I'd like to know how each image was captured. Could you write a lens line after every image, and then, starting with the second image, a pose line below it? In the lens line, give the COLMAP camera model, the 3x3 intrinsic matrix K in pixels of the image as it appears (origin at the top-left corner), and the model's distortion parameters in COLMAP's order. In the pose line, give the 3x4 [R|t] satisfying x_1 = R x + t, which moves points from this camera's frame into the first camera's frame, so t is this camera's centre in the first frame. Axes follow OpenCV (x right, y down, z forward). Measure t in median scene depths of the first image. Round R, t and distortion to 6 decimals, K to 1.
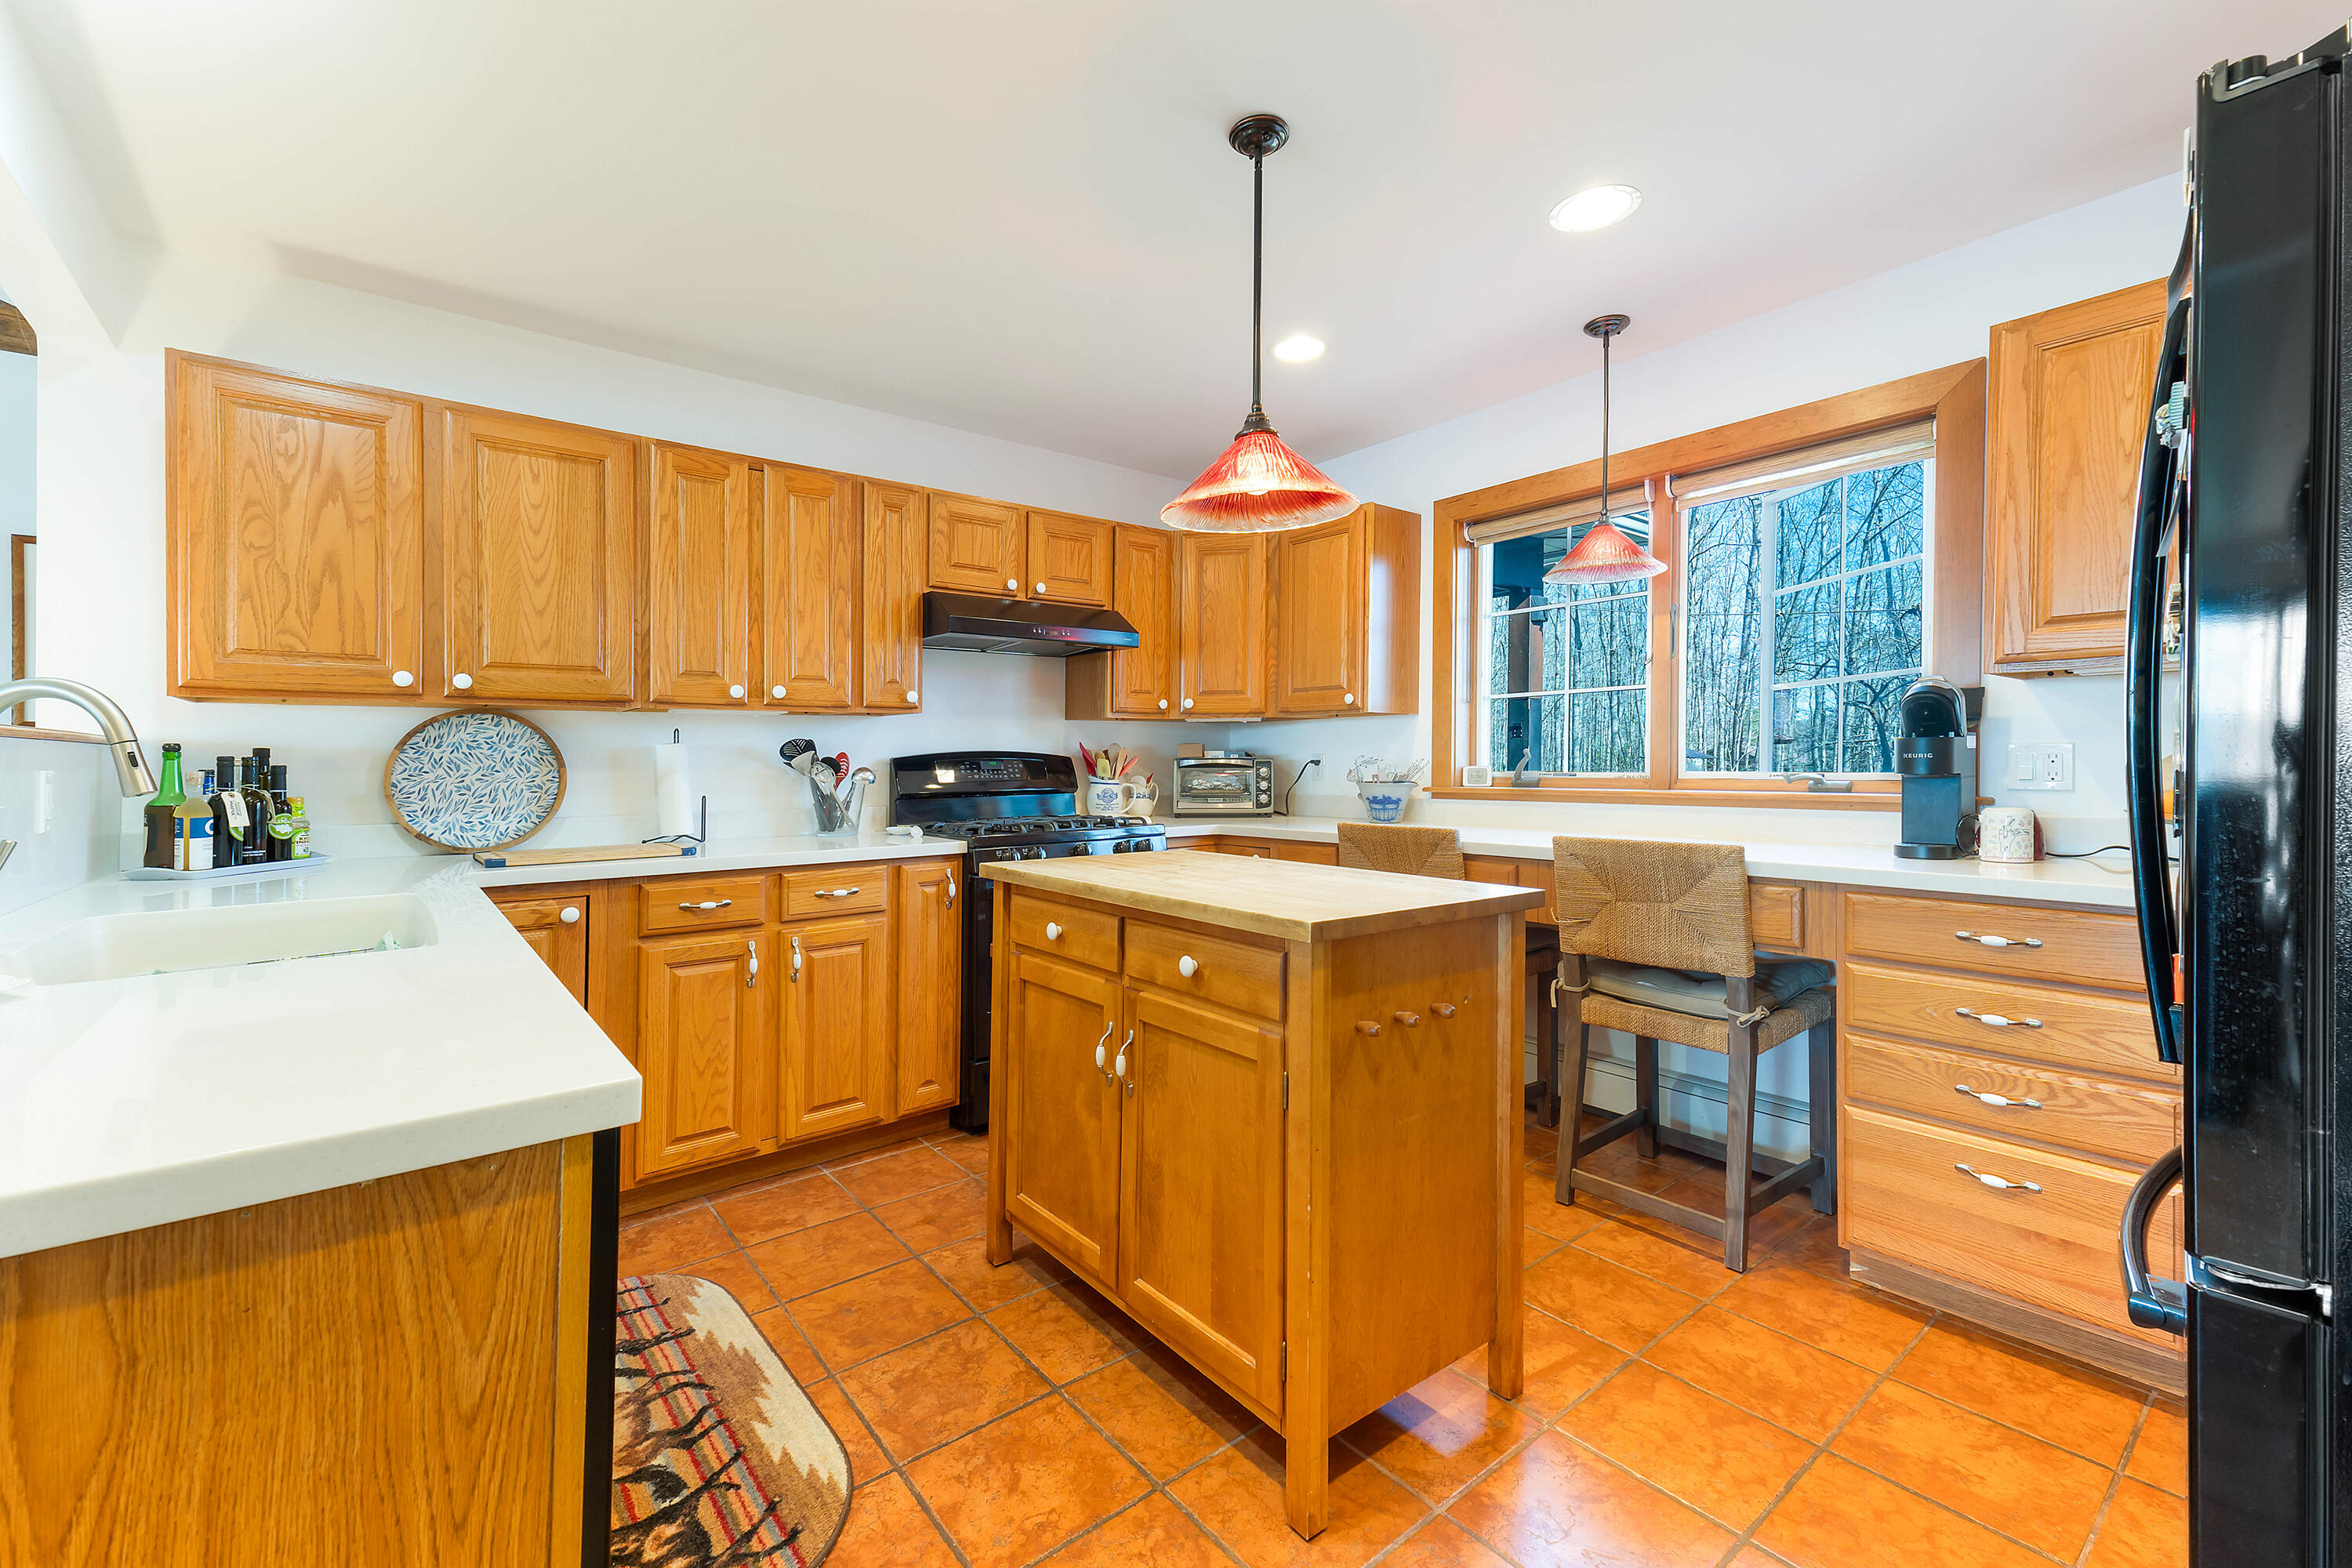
lens RADIAL K [[963.0, 0, 1164.7], [0, 963.0, 759.7], [0, 0, 1]] dist [0.019216, -0.000002]
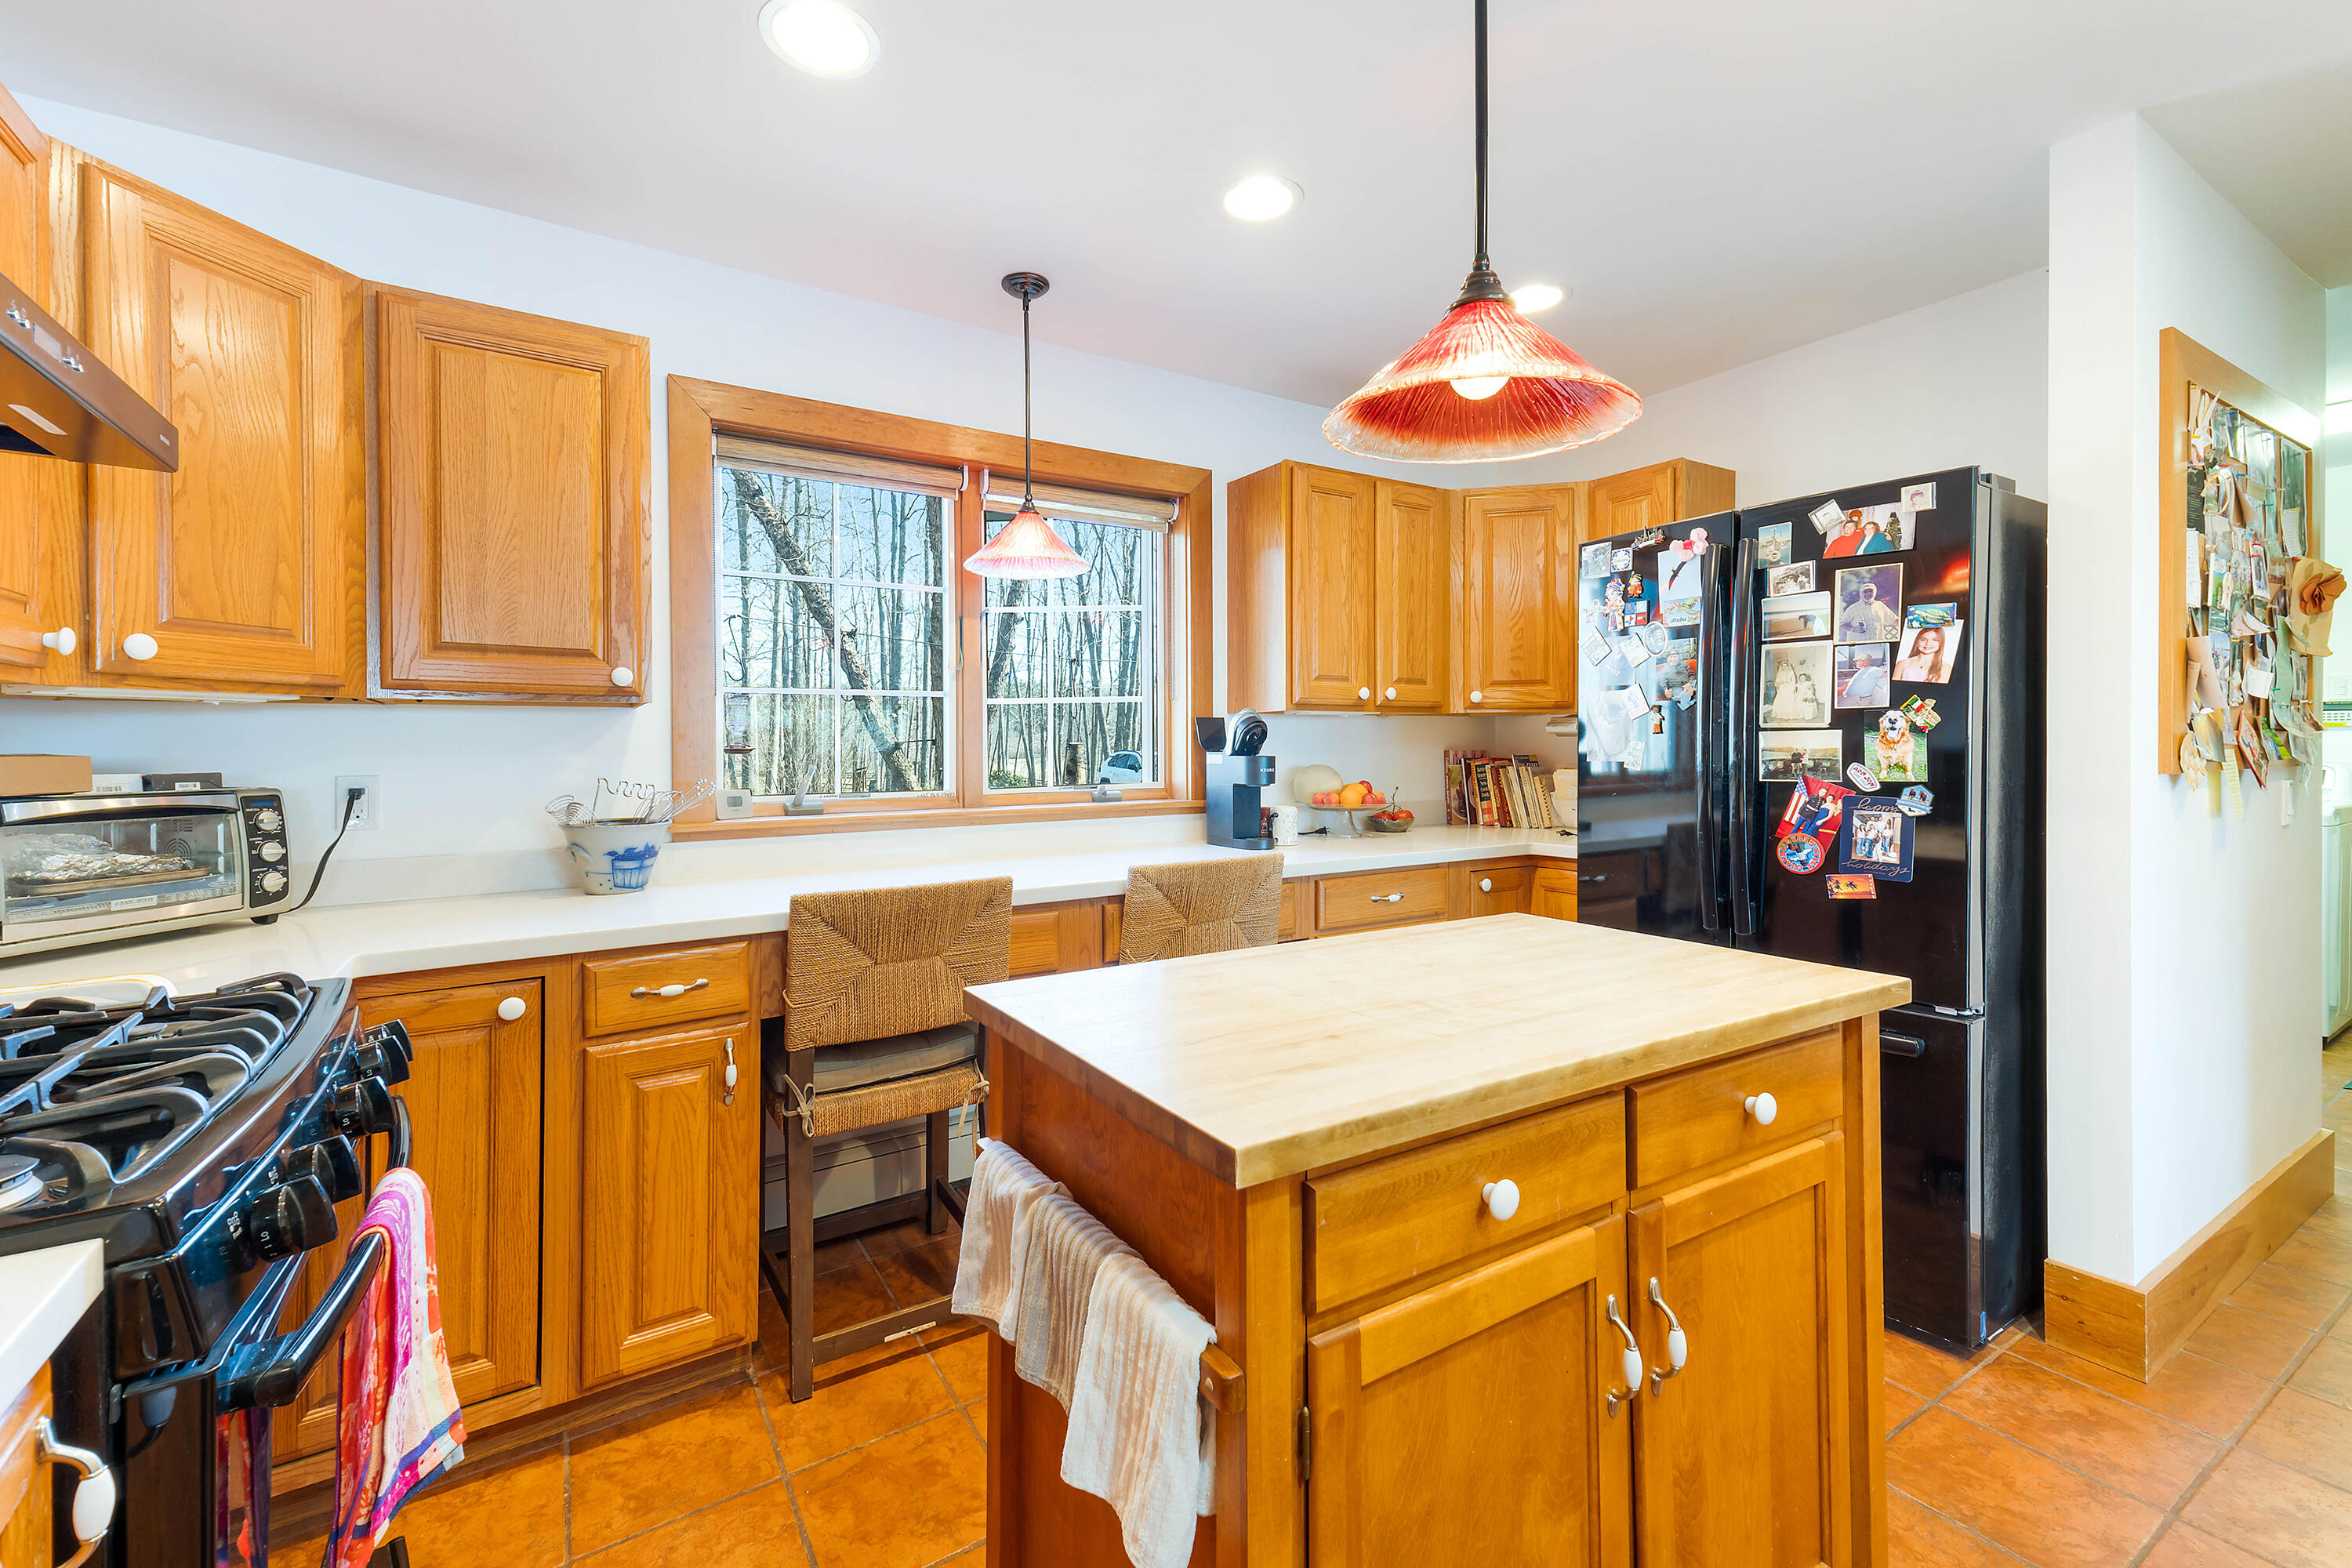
lens RADIAL K [[945.5, 0, 1170.8], [0, 945.5, 772.7], [0, 0, 1]] dist [0.003764, -0.000532]
pose [[0.124945, -0.015609, 0.992041, -0.379417], [0.011094, 0.999836, 0.014334, -0.015039], [-0.992102, 0.009214, 0.125097, 0.749585]]
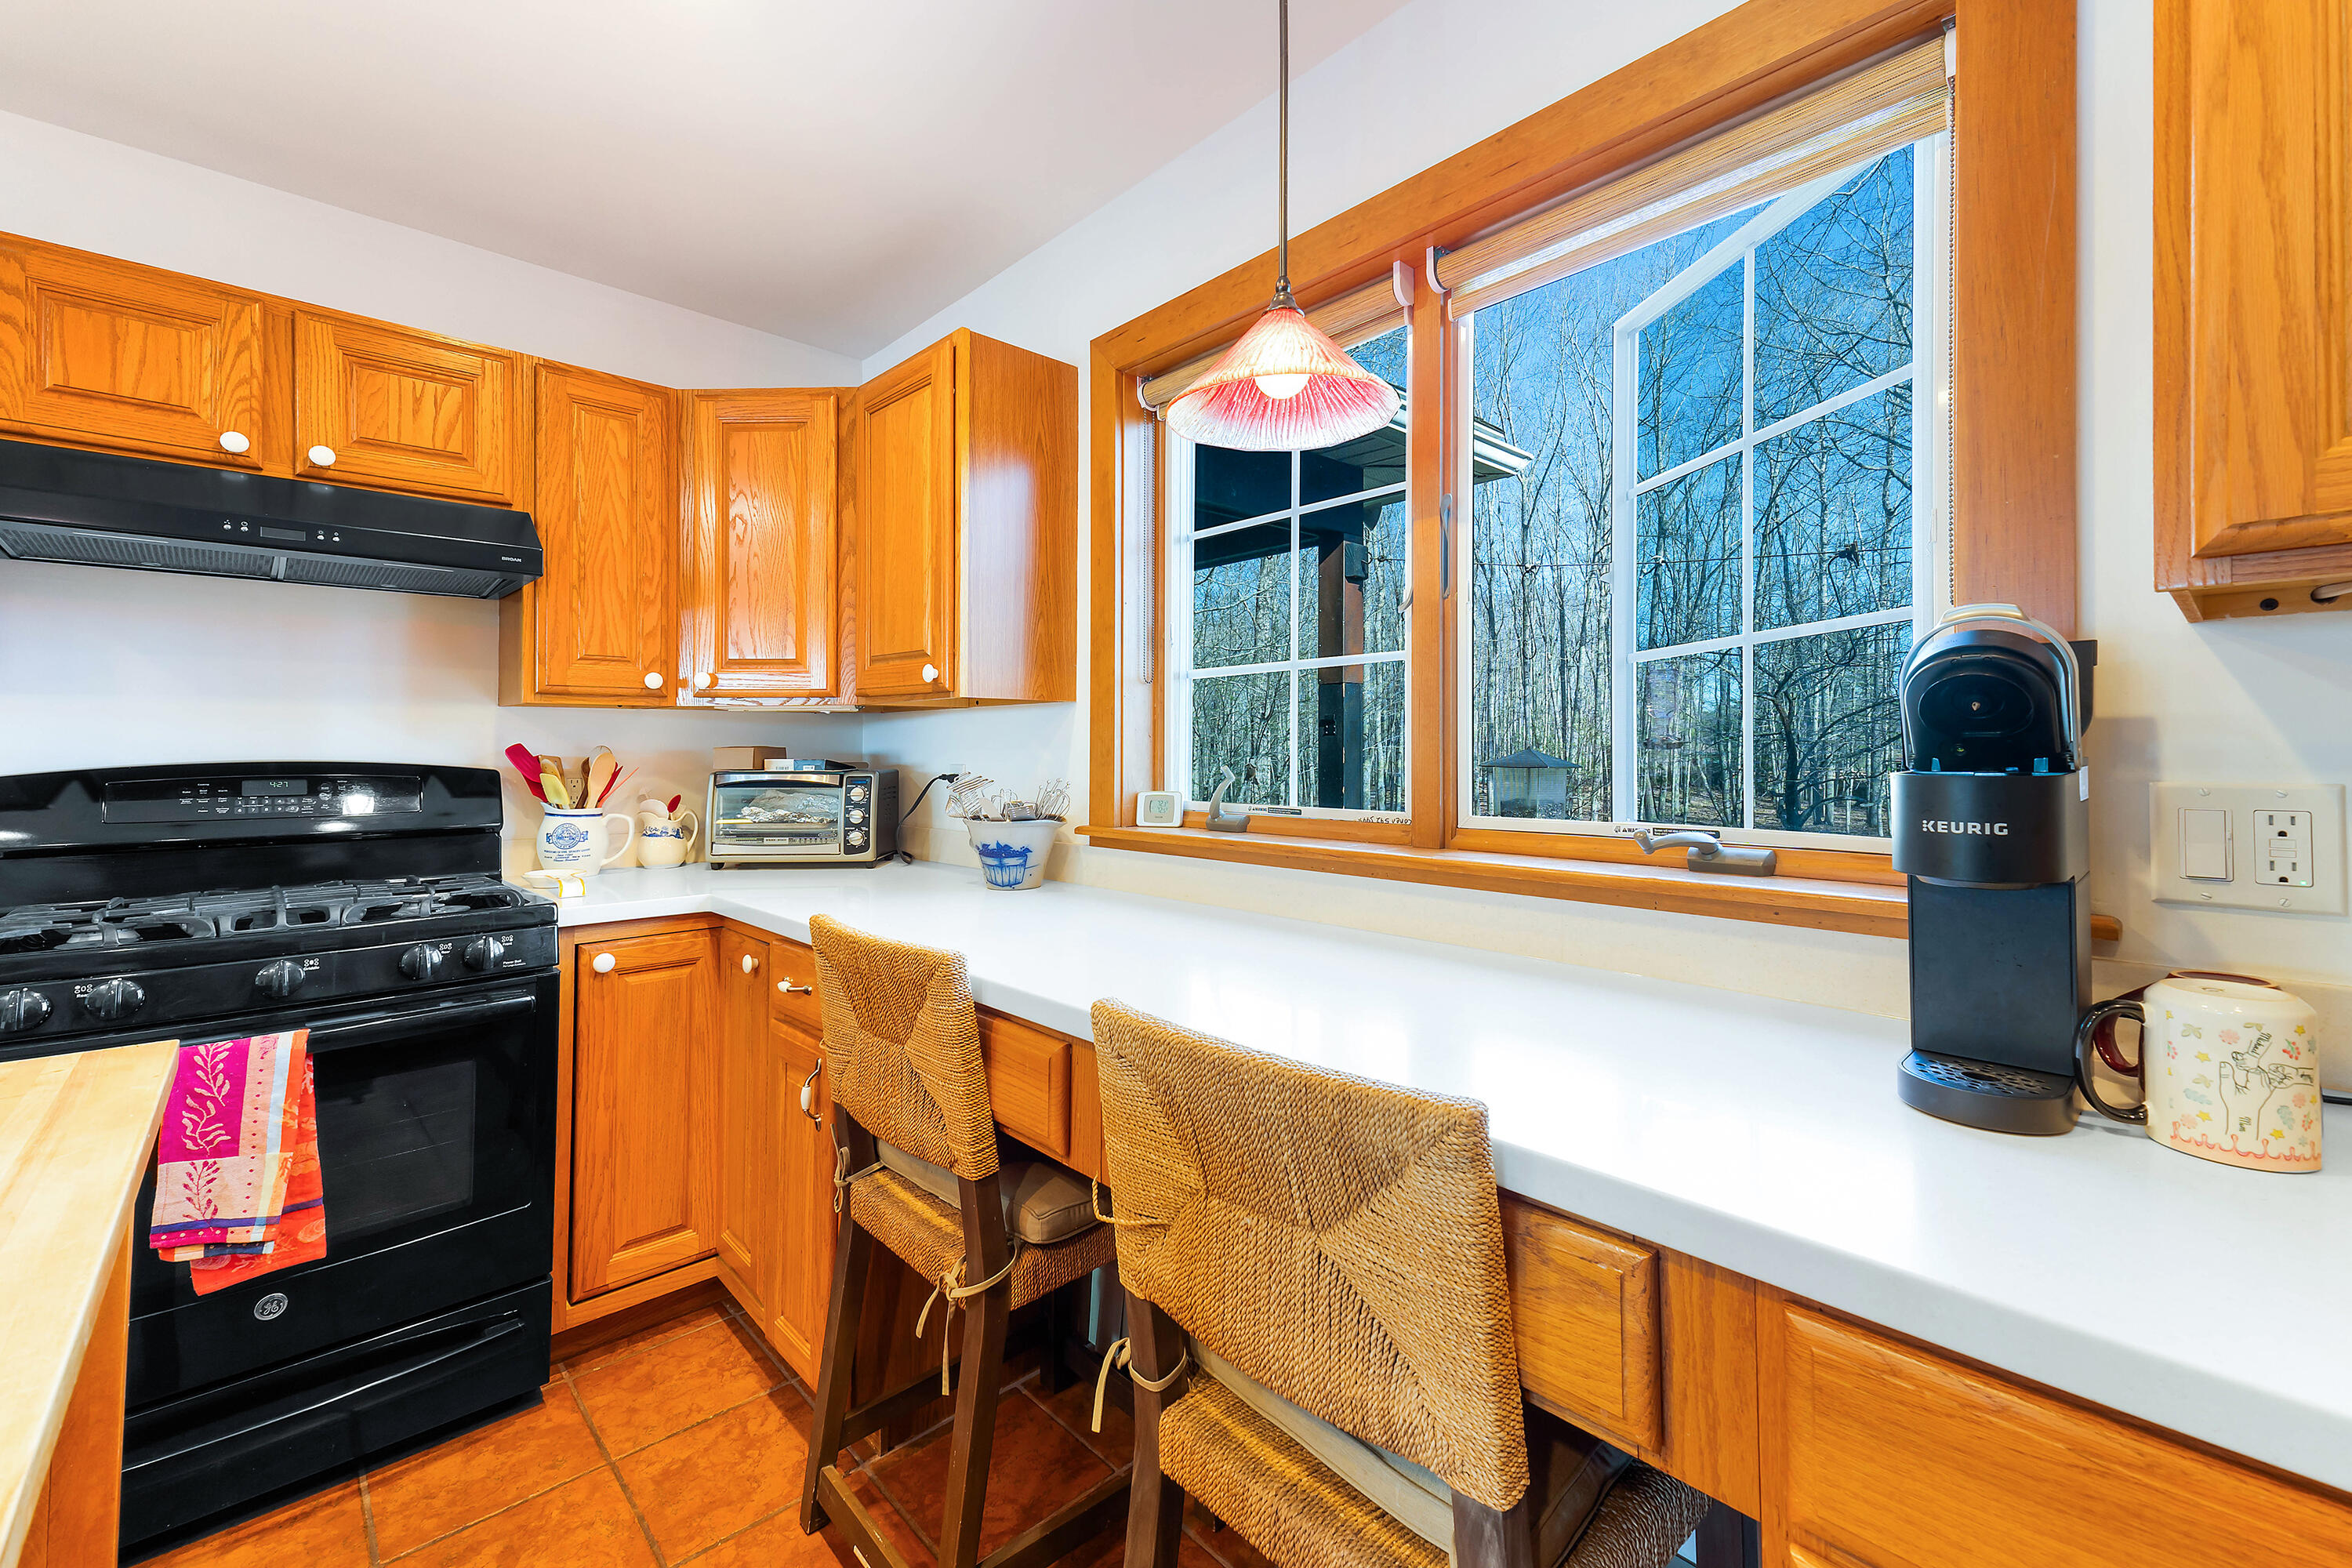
lens RADIAL K [[966.2, 0, 1173.9], [0, 966.2, 721.8], [0, 0, 1]] dist [0.002304, -0.000081]
pose [[0.996642, 0.007903, 0.081504, 0.350842], [-0.005474, 0.999535, -0.029981, -0.022445], [-0.081703, 0.029434, 0.996222, 0.515090]]
